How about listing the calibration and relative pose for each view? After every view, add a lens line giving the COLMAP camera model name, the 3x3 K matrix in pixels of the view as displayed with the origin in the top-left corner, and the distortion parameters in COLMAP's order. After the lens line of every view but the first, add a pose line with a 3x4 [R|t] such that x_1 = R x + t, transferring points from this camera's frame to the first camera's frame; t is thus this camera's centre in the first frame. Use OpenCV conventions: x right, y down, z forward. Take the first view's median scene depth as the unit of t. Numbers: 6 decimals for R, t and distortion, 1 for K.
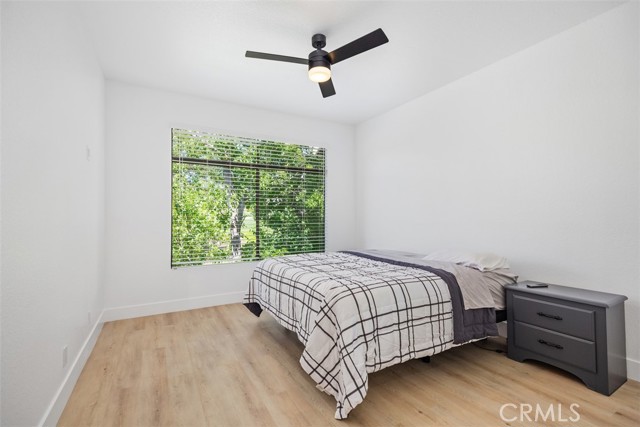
lens RADIAL K [[294.0, 0, 317.1], [0, 294.0, 217.1], [0, 0, 1]] dist [0.007583, -0.001952]
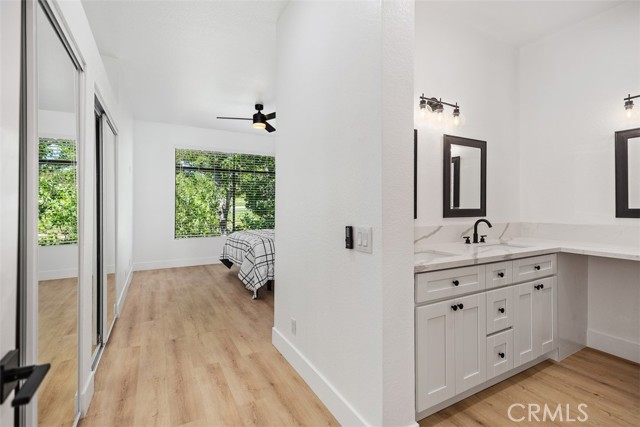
lens RADIAL K [[294.0, 0, 316.1], [0, 294.0, 202.8], [0, 0, 1]] dist [0.007583, -0.001952]
pose [[0.999990, -0.000202, -0.004387, 0.277533], [0.000158, 0.999950, -0.010048, -0.000863], [0.004388, 0.010047, 0.999940, -0.599149]]
